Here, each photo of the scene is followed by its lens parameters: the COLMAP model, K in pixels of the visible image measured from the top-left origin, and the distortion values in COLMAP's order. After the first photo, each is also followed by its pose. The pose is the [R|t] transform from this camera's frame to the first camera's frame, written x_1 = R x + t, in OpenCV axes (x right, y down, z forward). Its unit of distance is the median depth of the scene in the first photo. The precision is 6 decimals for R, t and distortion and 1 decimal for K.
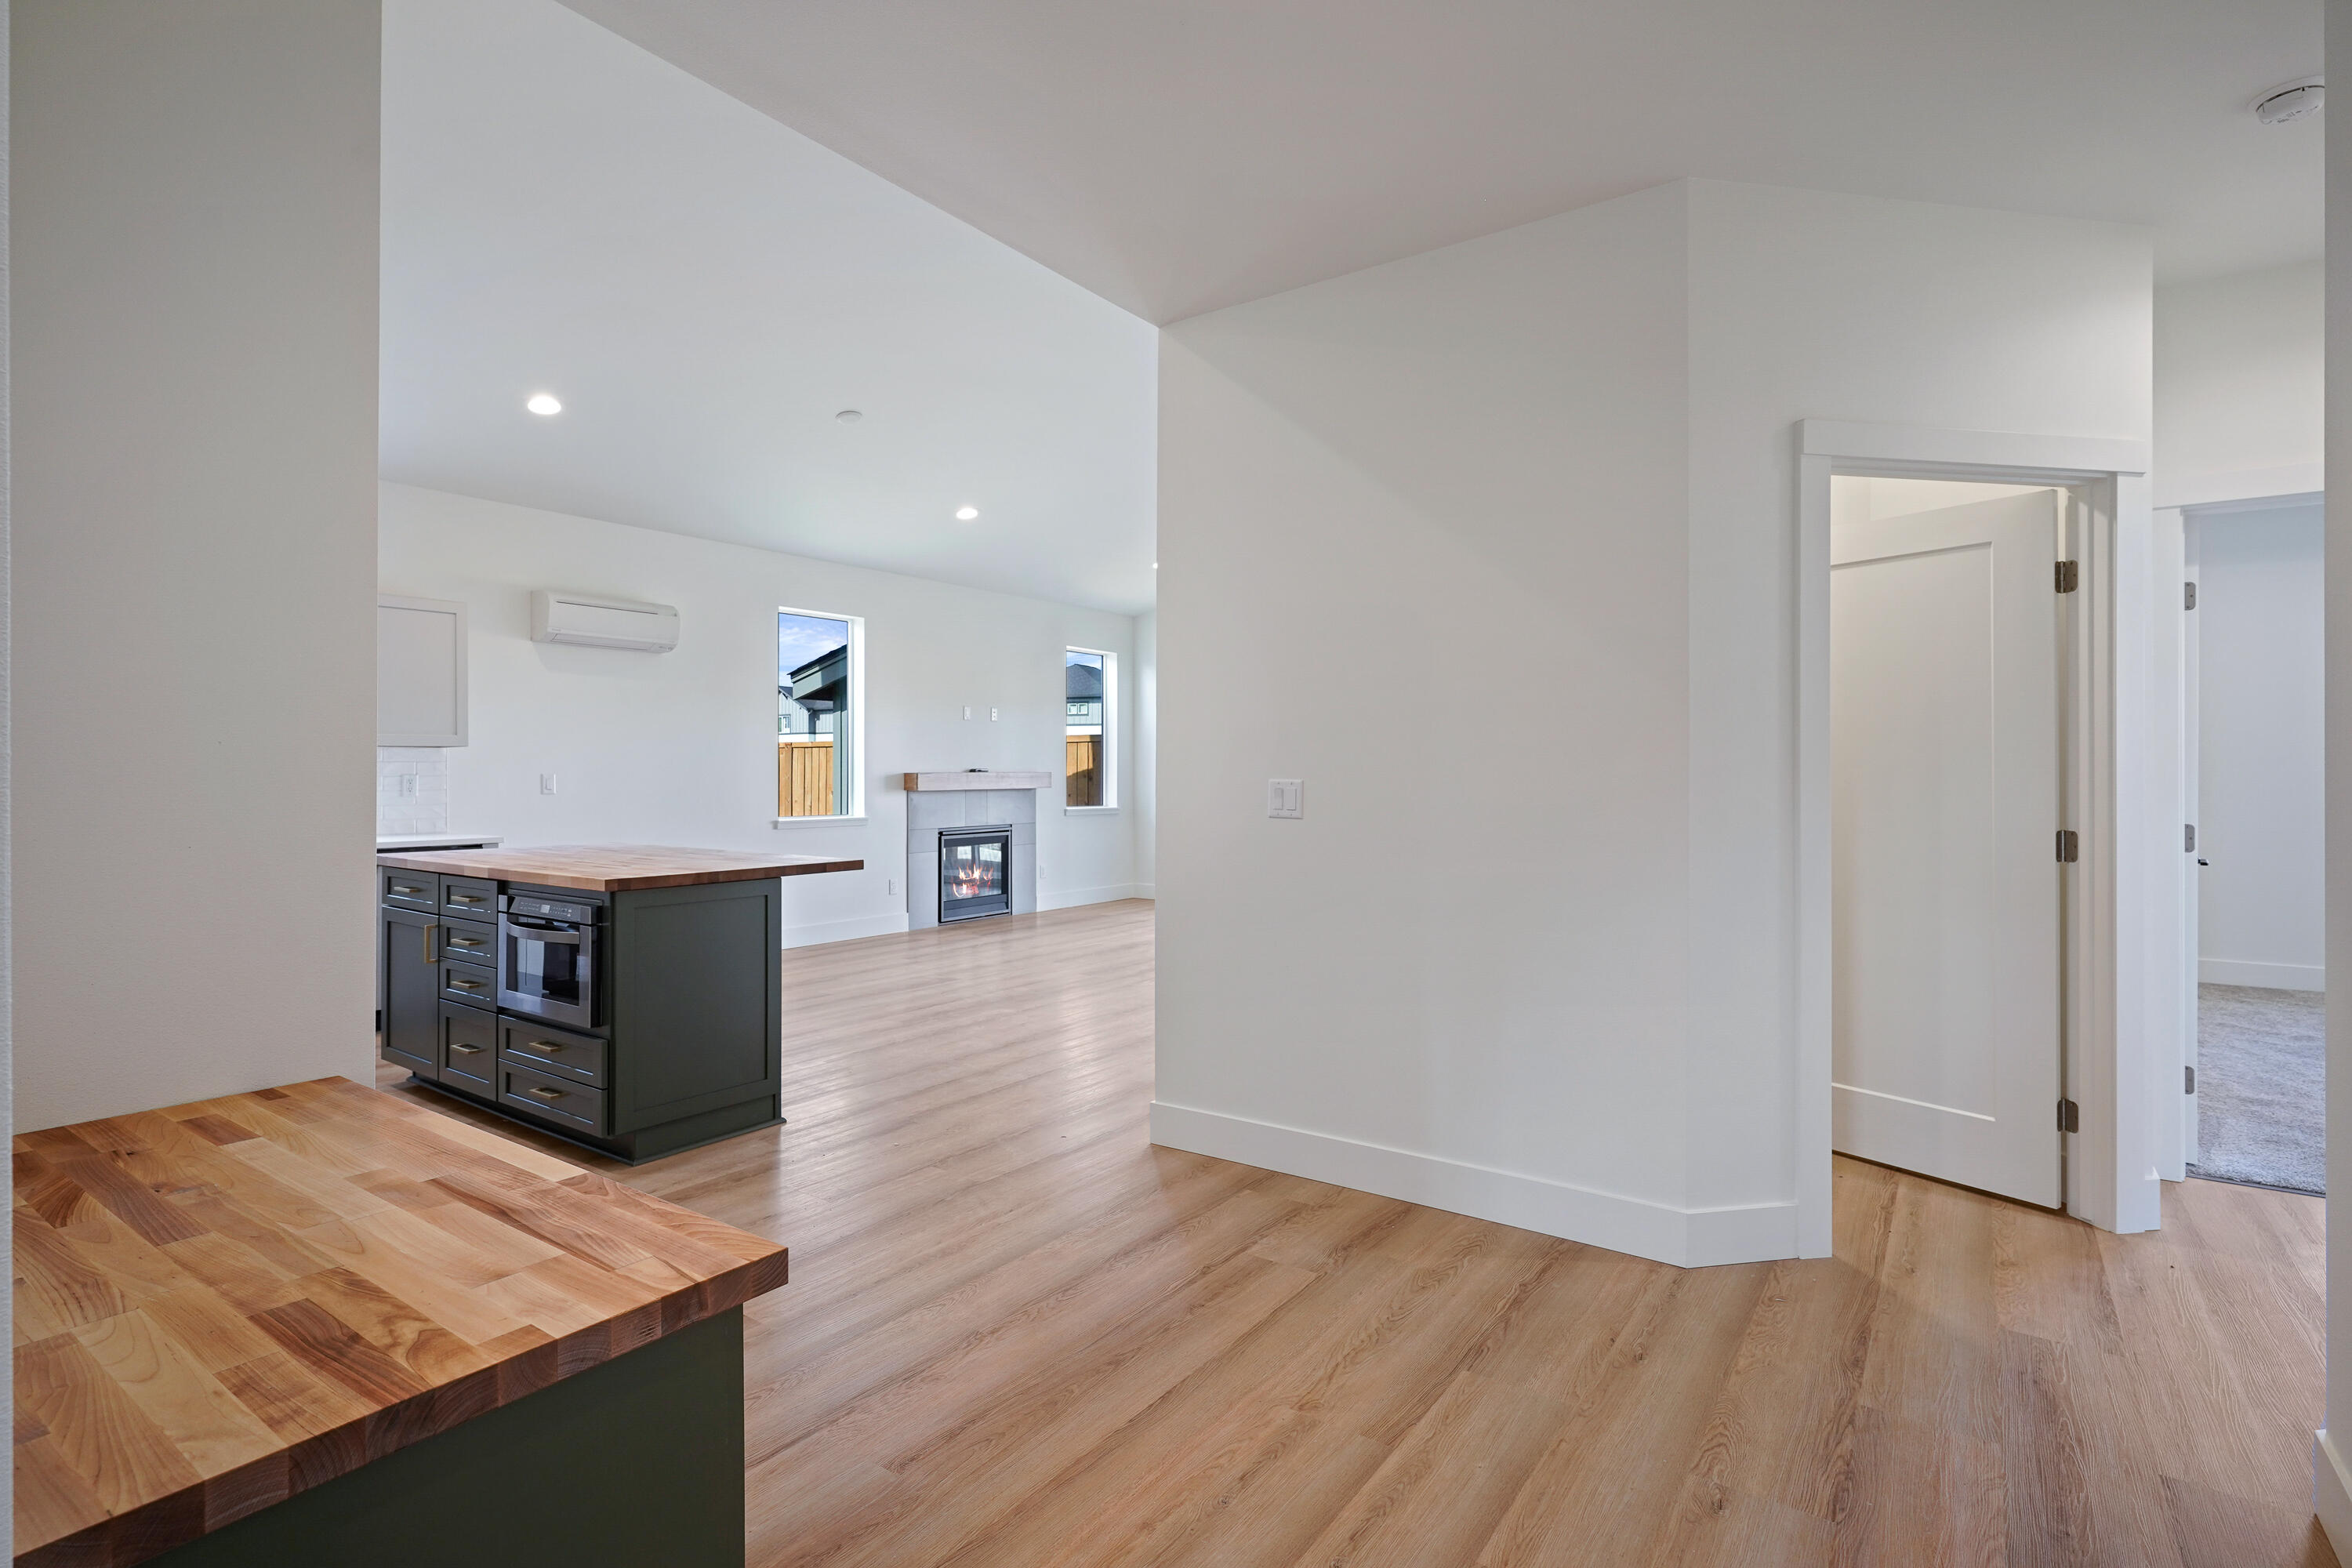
lens RADIAL K [[1129.6, 0, 1153.3], [0, 1129.6, 766.4], [0, 0, 1]] dist [0.000493, 0.000389]
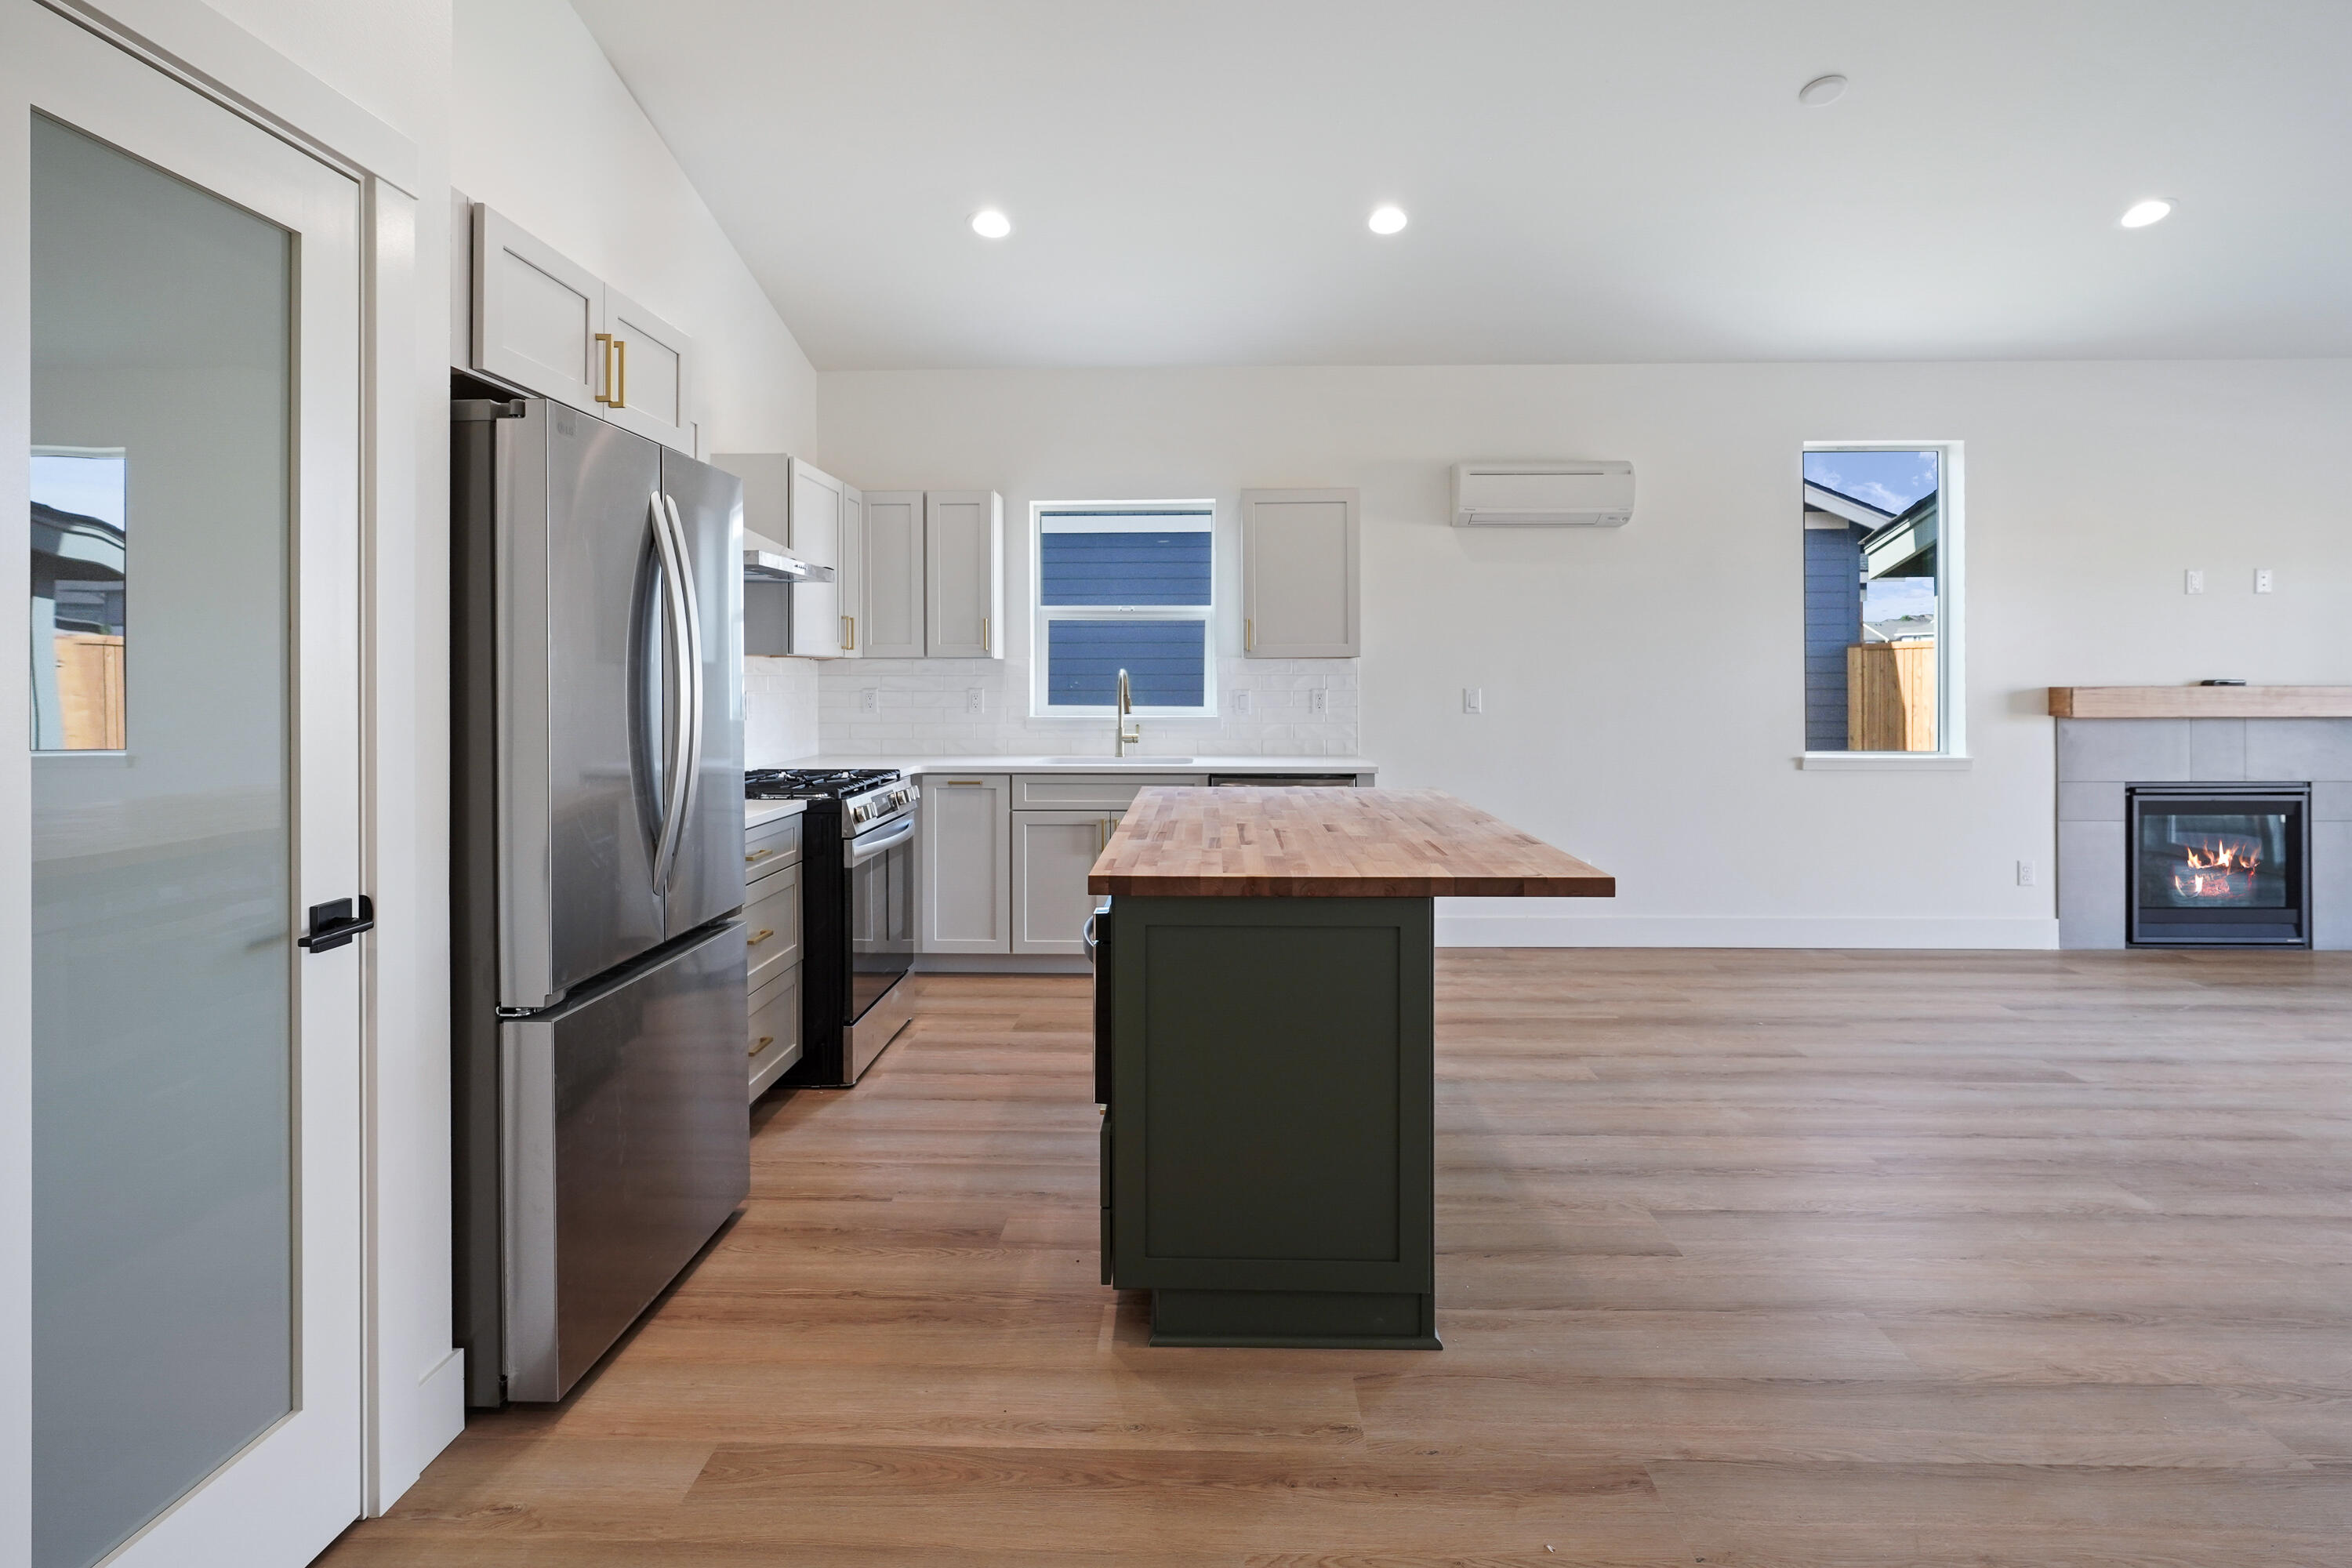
lens RADIAL K [[1170.9, 0, 1185.3], [0, 1170.9, 675.3], [0, 0, 1]] dist [-0.002356, 0.001027]
pose [[0.571745, -0.000277, -0.820431, 0.029262], [0.005026, 0.999982, 0.003164, -0.004813], [0.820416, -0.005932, 0.571736, 0.266341]]
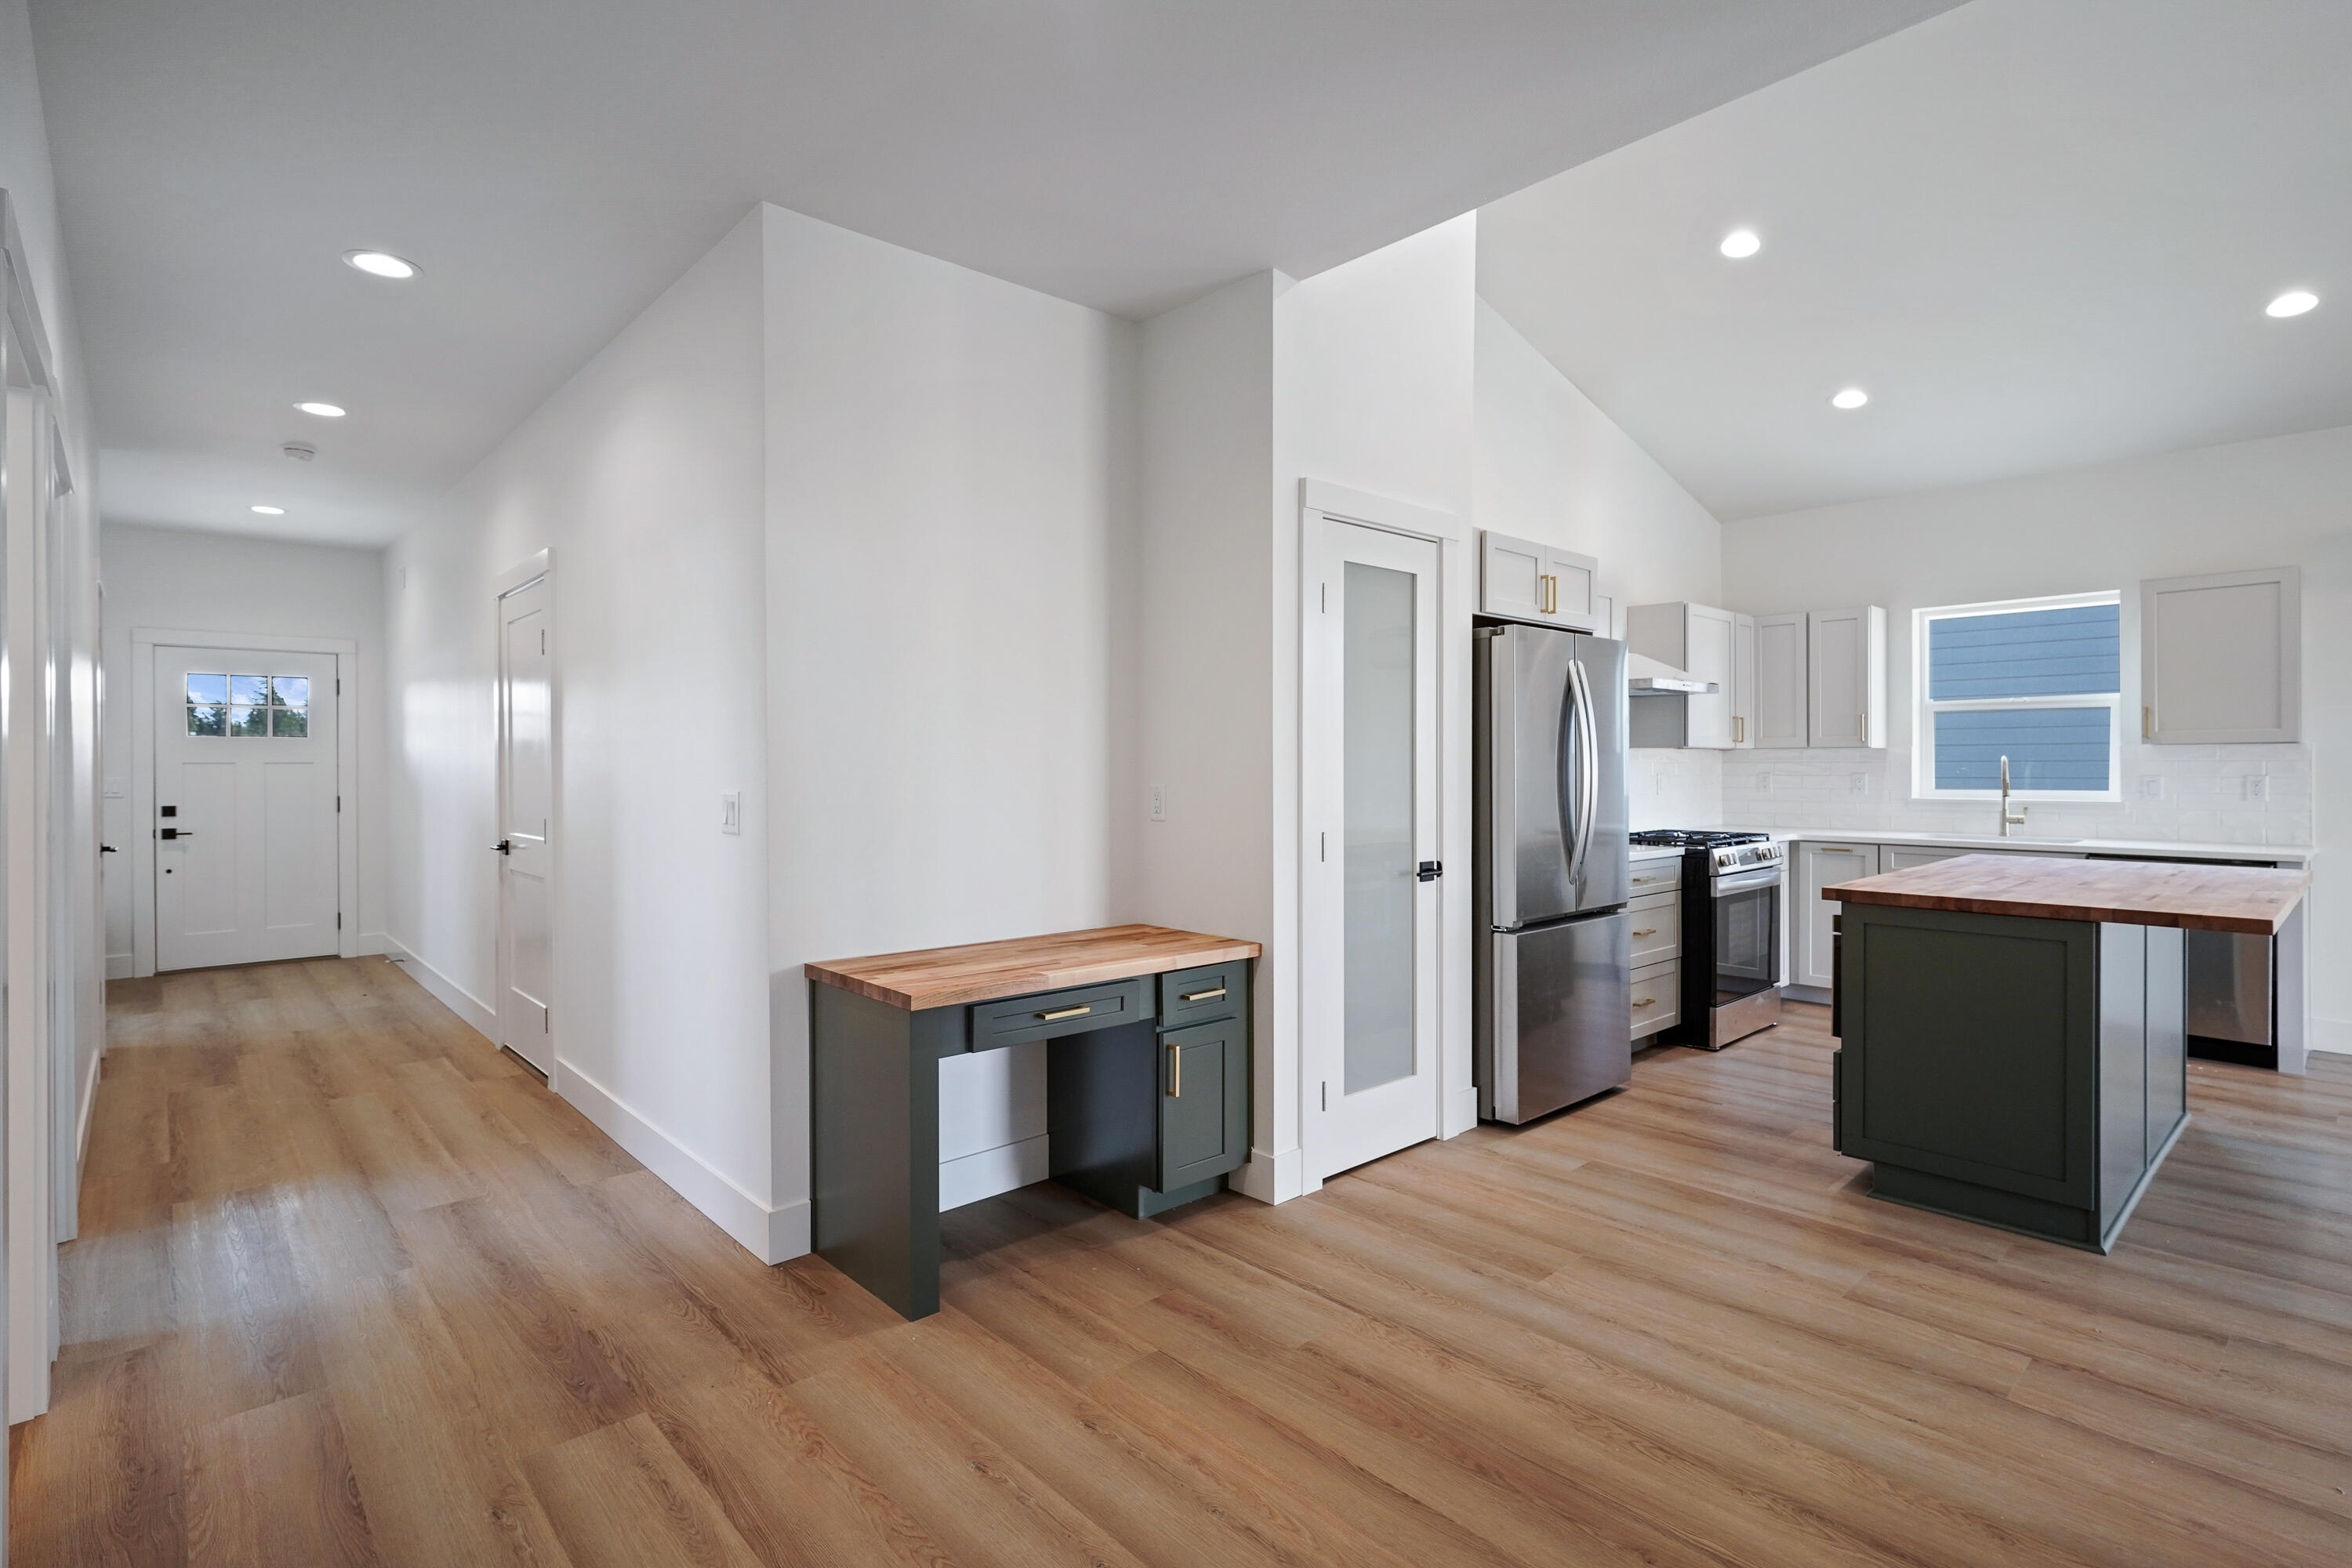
lens RADIAL K [[1129.4, 0, 1220.8], [0, 1129.4, 775.0], [0, 0, 1]] dist [0.014631, 0.000586]
pose [[-0.168528, 0.010676, -0.985639, 0.230942], [0.007507, 0.999926, 0.009547, -0.004987], [0.985668, -0.005791, -0.168596, 0.255975]]
